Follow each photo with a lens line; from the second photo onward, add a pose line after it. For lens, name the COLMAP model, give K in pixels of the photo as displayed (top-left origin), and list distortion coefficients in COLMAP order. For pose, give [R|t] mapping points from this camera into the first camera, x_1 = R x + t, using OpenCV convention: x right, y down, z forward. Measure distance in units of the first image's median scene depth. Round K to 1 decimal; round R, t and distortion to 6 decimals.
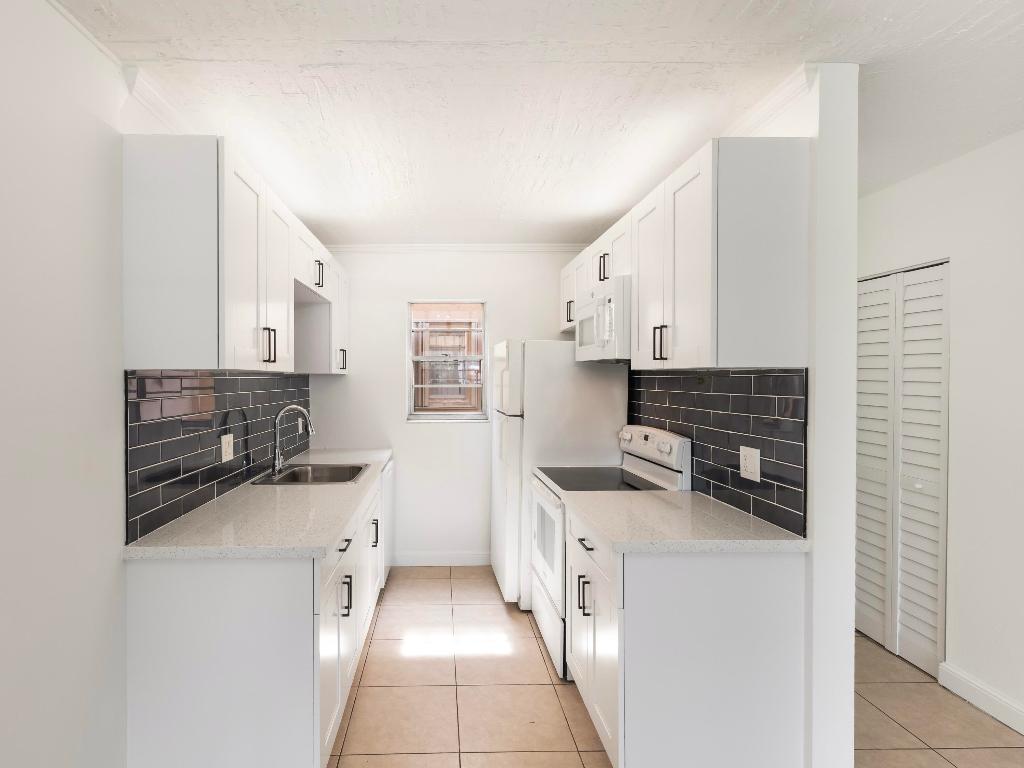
lens RADIAL K [[527.4, 0, 512.0], [0, 527.4, 384.0], [0, 0, 1]] dist [-0.000114, 0.000090]
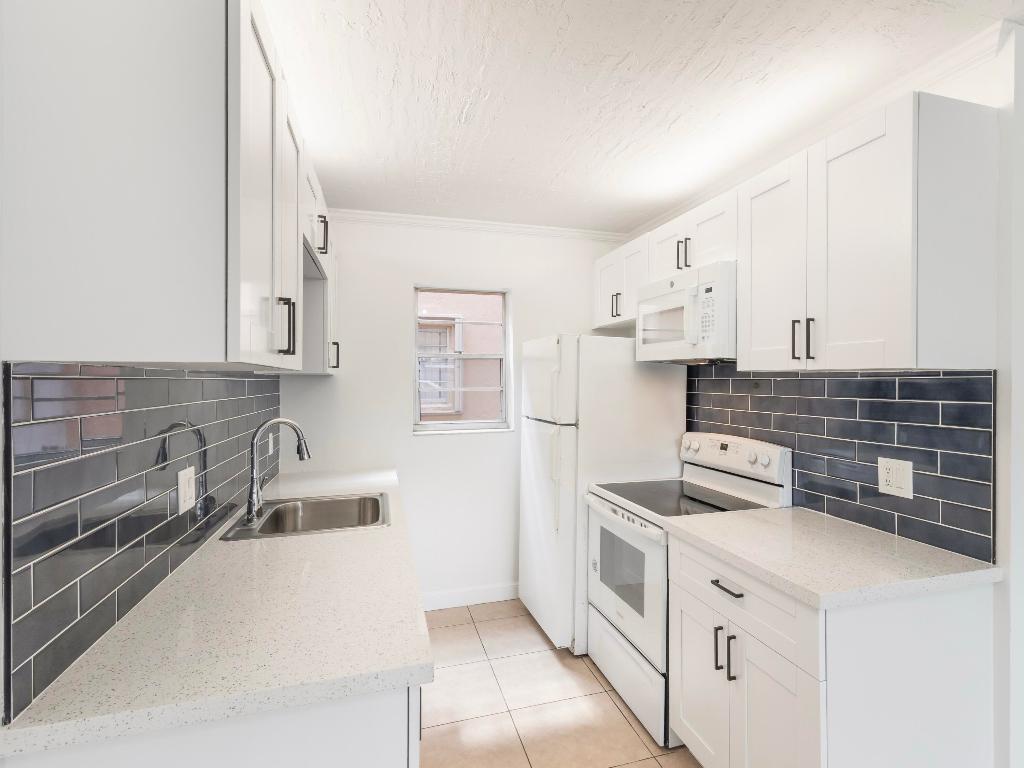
lens RADIAL K [[451.8, 0, 512.8], [0, 451.8, 381.3], [0, 0, 1]] dist [0.002302, 0.000328]
pose [[0.962099, 0.001785, 0.272695, -0.309886], [0.000638, 0.999961, -0.008797, -0.003445], [-0.272700, 0.008638, 0.962060, 0.367146]]
